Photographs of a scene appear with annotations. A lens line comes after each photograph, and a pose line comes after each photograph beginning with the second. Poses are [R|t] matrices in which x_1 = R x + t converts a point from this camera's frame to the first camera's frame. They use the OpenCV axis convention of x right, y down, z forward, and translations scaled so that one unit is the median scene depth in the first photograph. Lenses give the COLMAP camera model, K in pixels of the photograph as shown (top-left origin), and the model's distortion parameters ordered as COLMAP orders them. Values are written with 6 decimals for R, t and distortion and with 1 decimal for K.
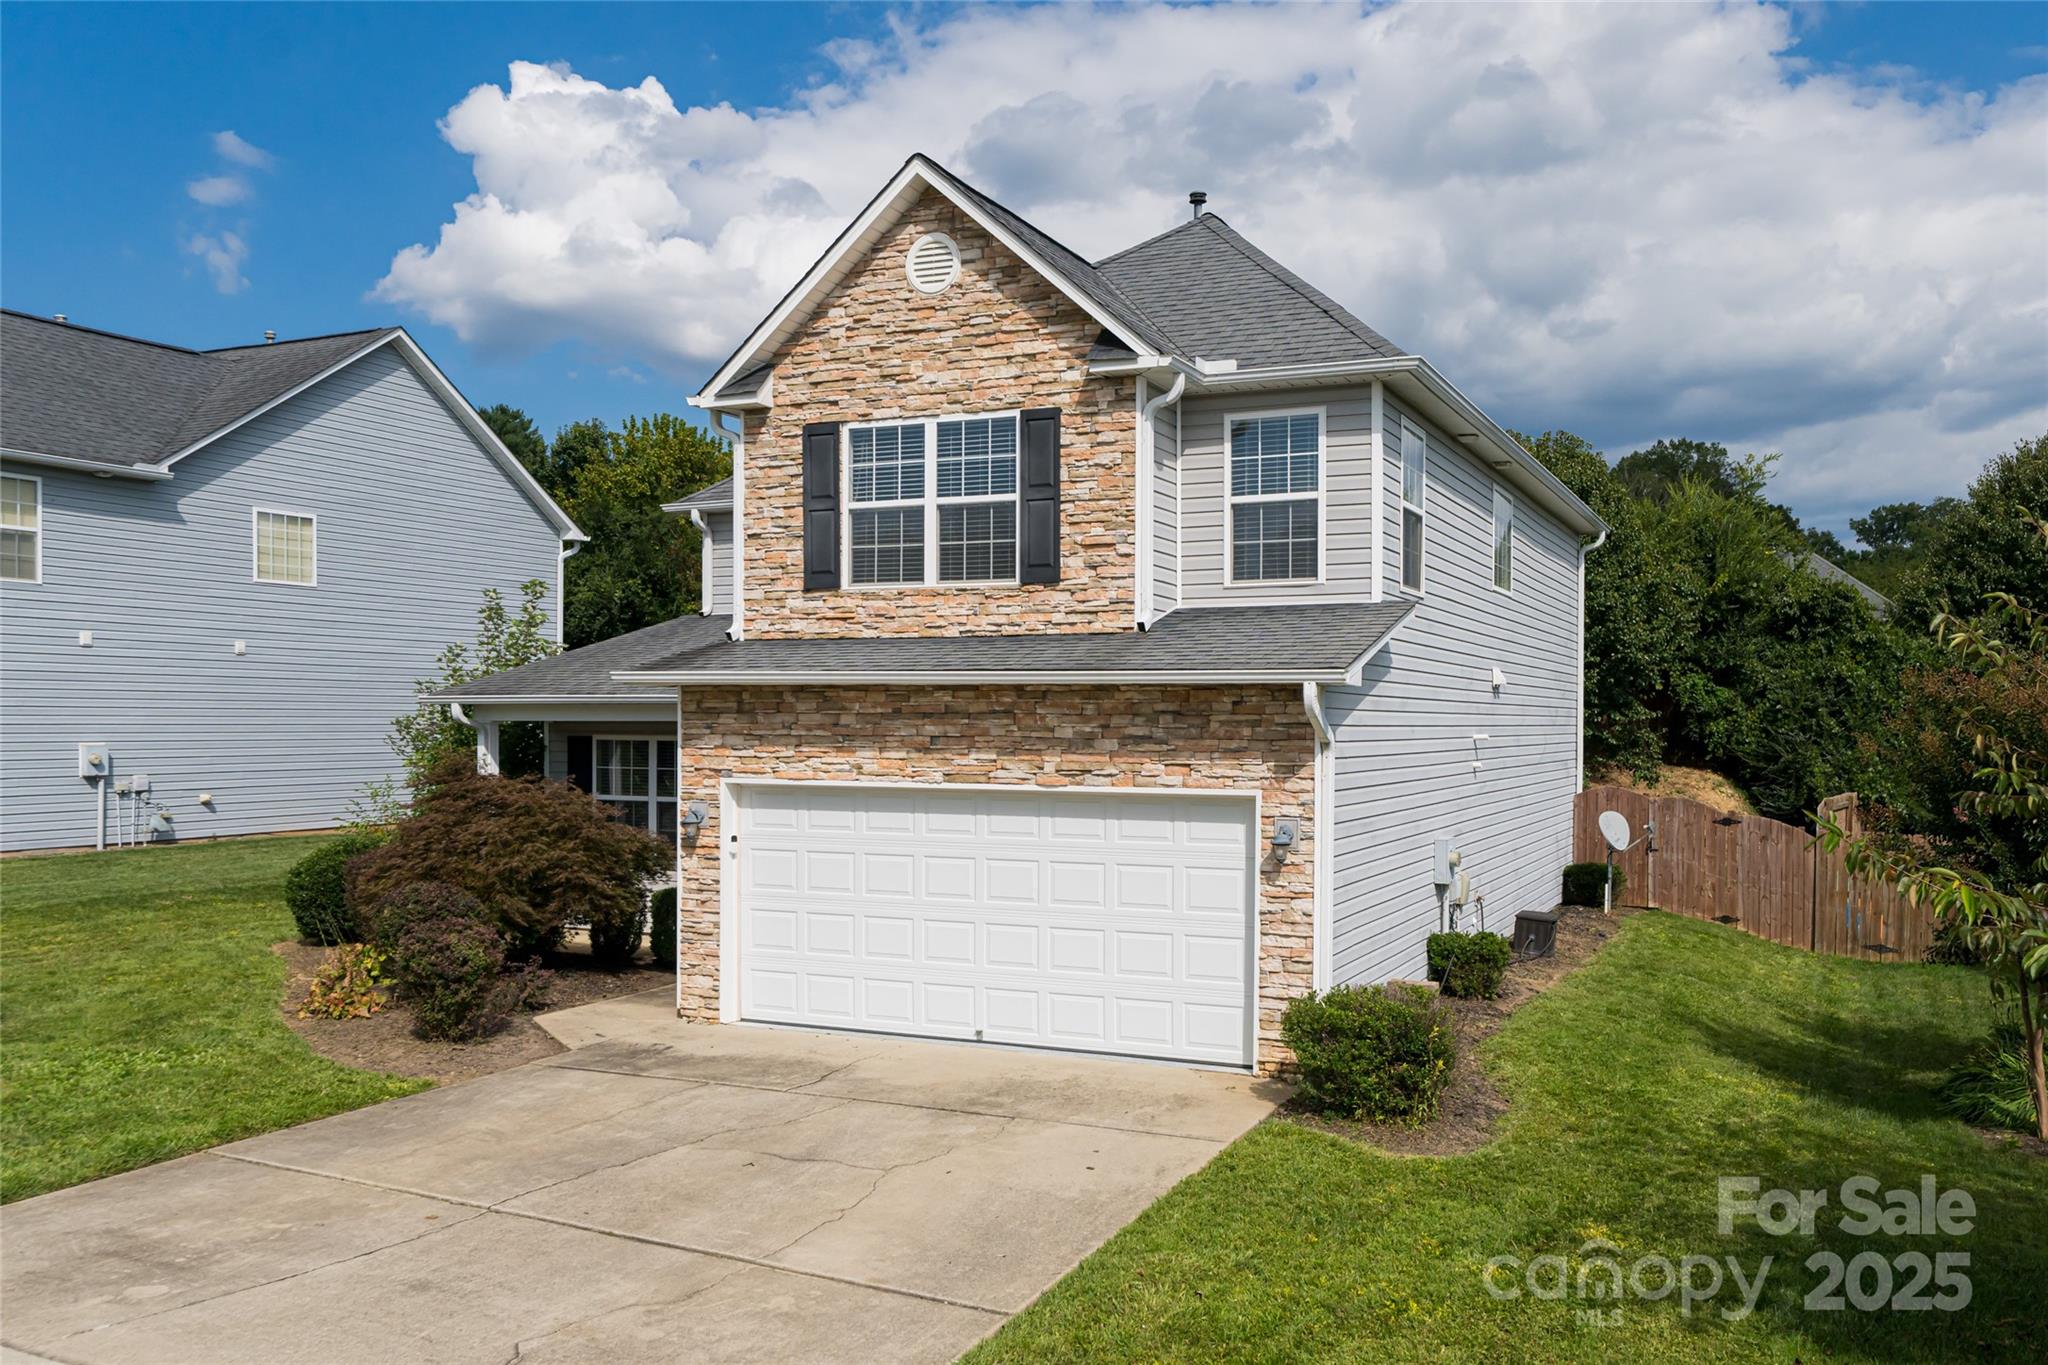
lens RADIAL K [[1667.1, 0, 1083.9], [0, 1667.1, 723.3], [0, 0, 1]] dist [-0.006468, -0.011595]
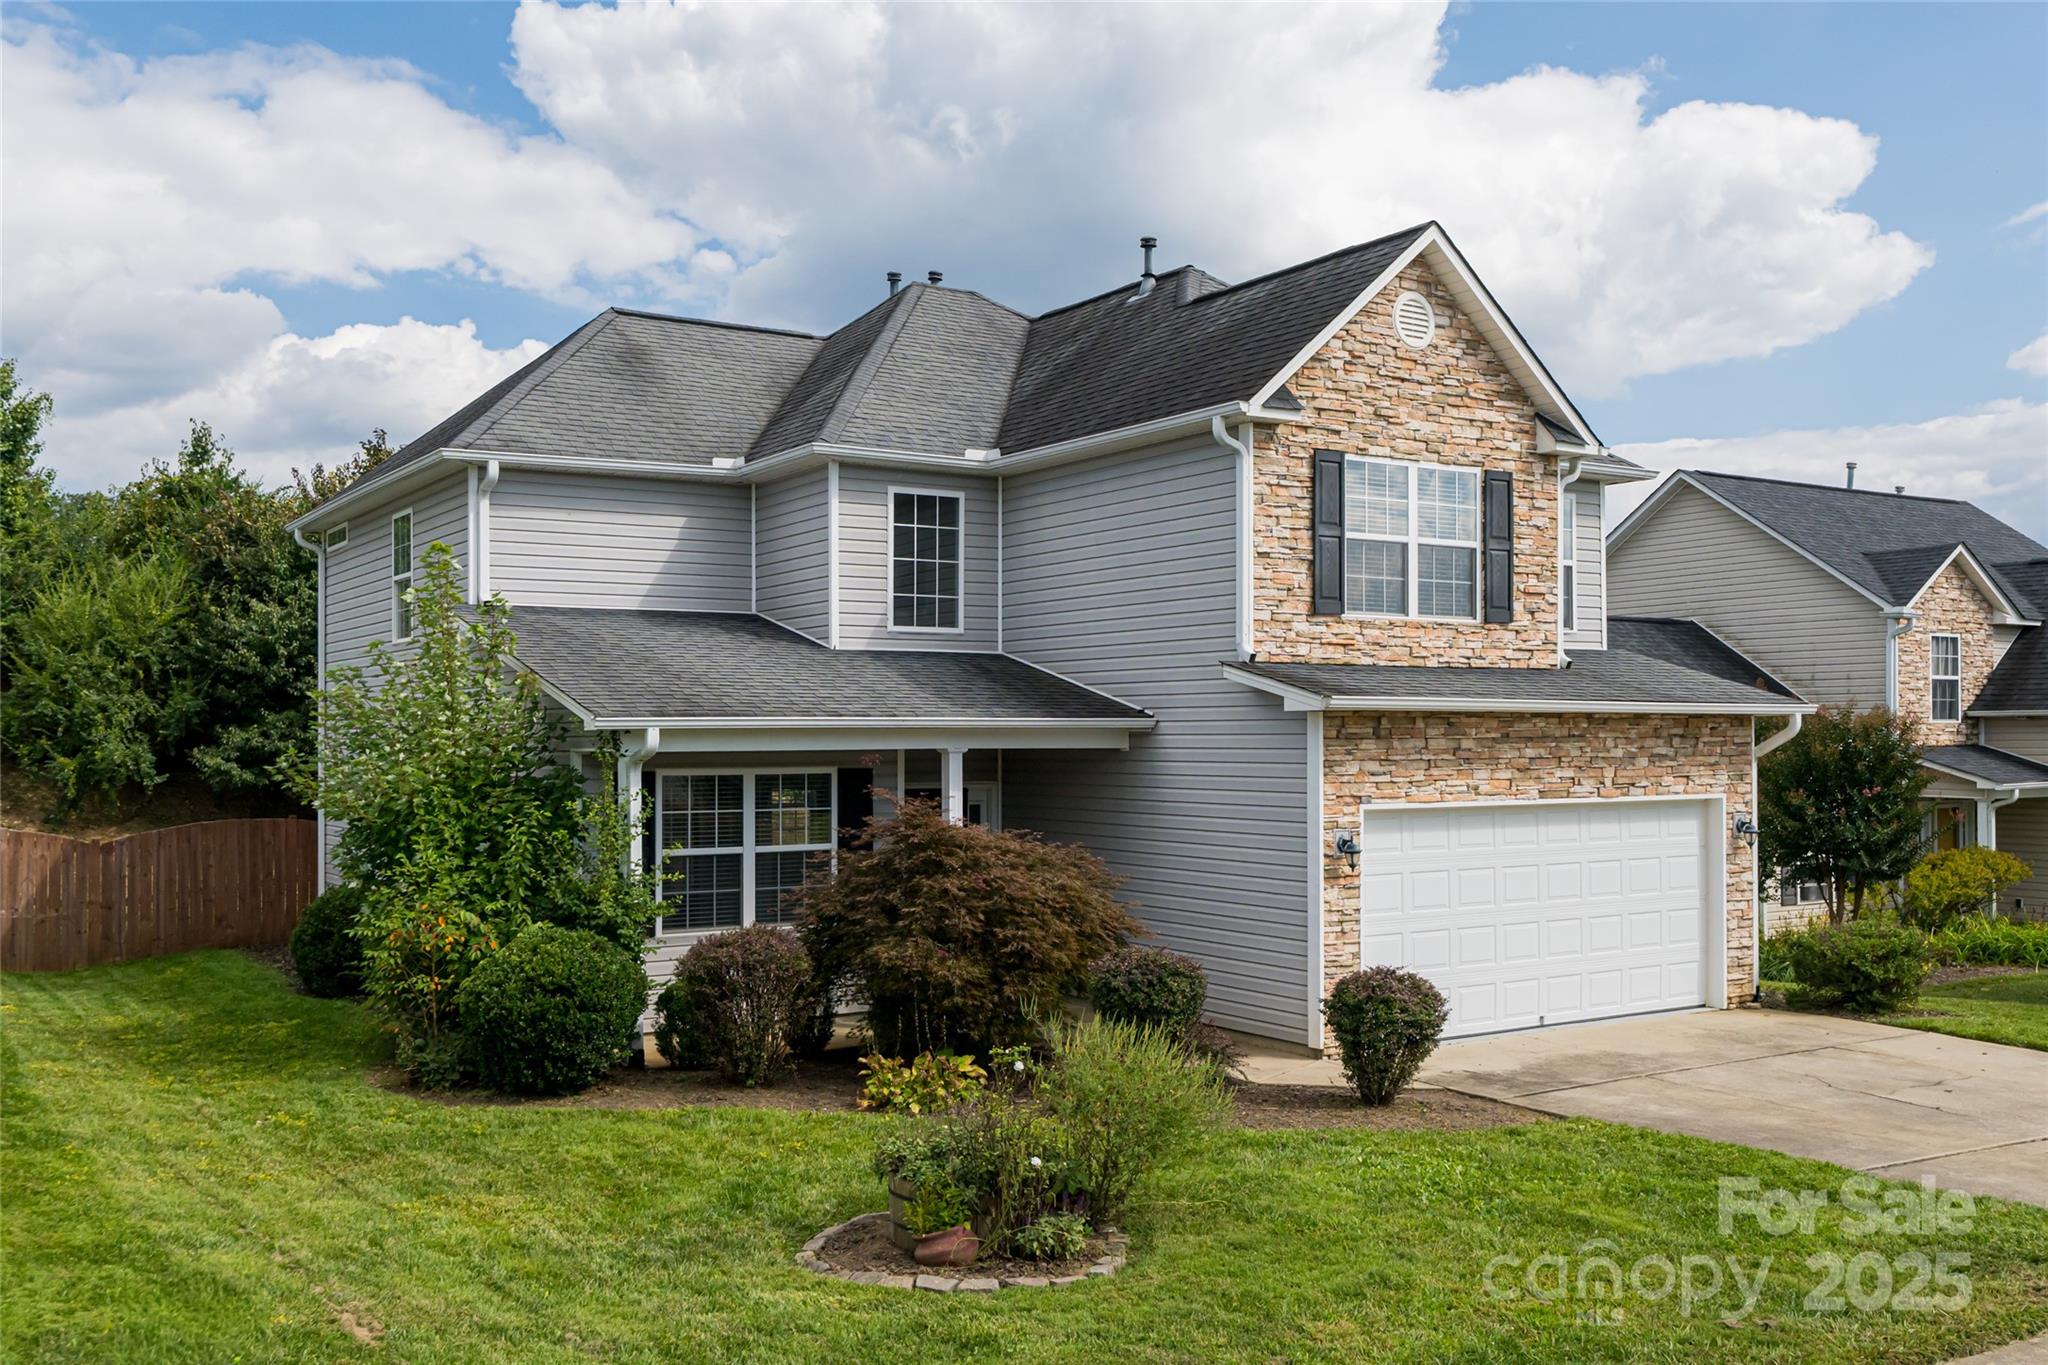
lens RADIAL K [[1872.9, 0, 1018.9], [0, 1872.9, 687.2], [0, 0, 1]] dist [-0.013292, 0.000000]
pose [[0.551801, 0.016054, 0.833821, -1.250765], [0.008345, 0.999658, -0.024770, -0.010795], [-0.833934, 0.020627, 0.551479, 0.556605]]
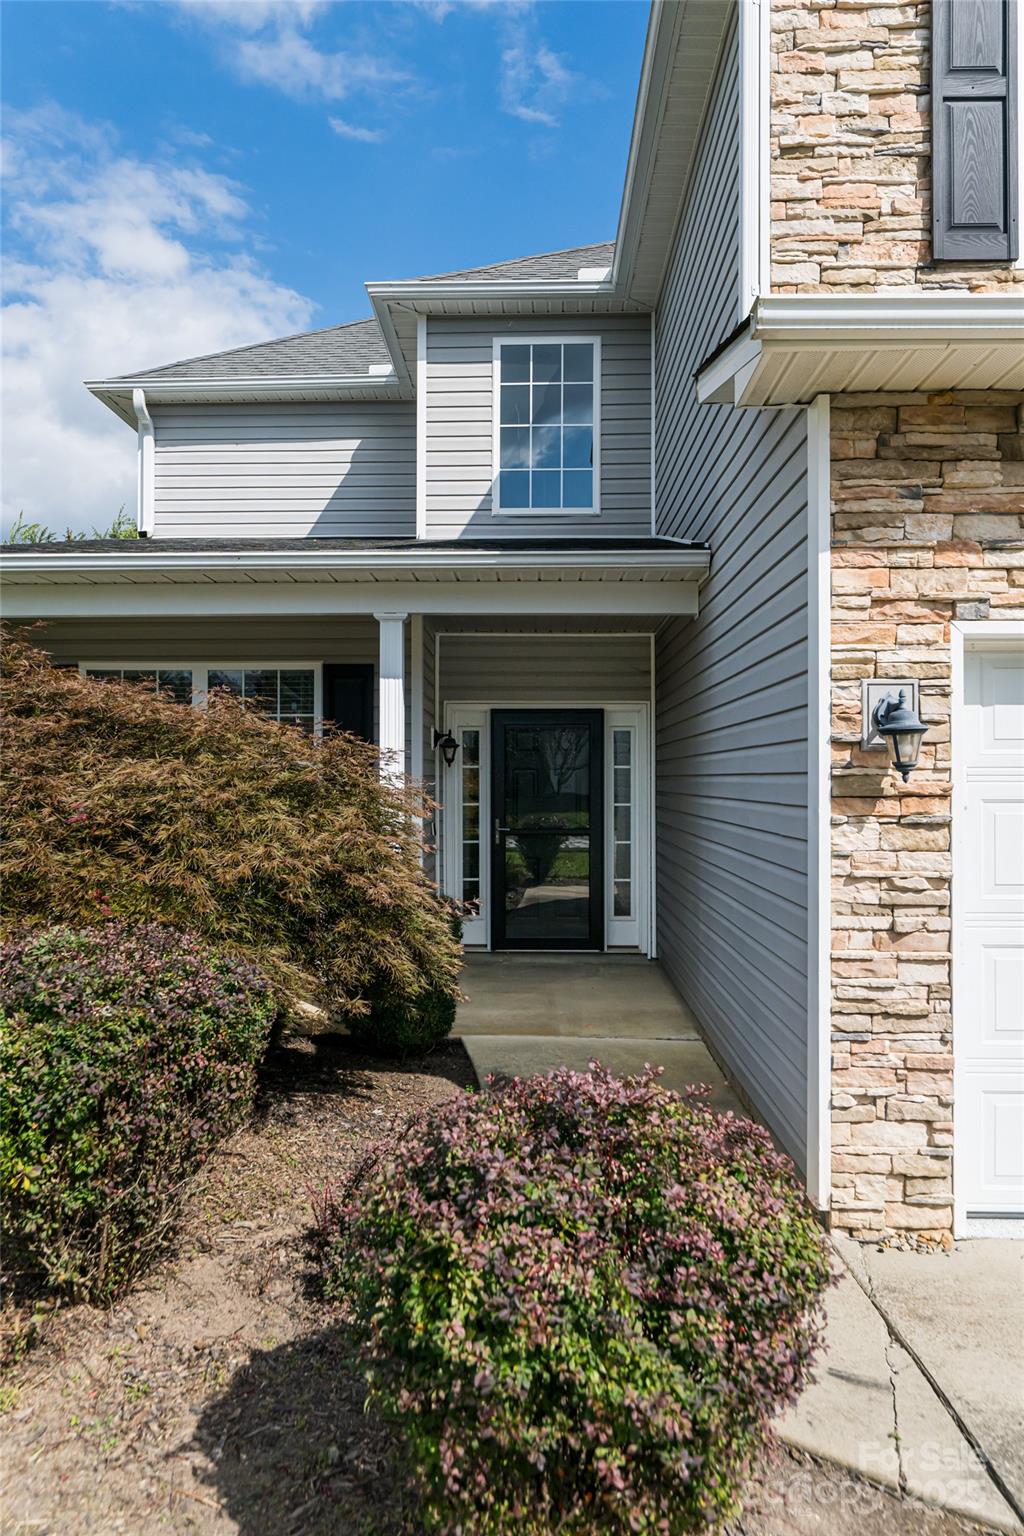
lens RADIAL K [[1042.4, 0, 505.5], [0, 1042.4, 765.2], [0, 0, 1]] dist [-0.003495, 0.000816]
pose [[0.922483, 0.001934, 0.386033, -0.412727], [0.004037, 0.999884, -0.014657, 0.070386], [-0.386017, 0.015080, 0.922368, 0.810718]]
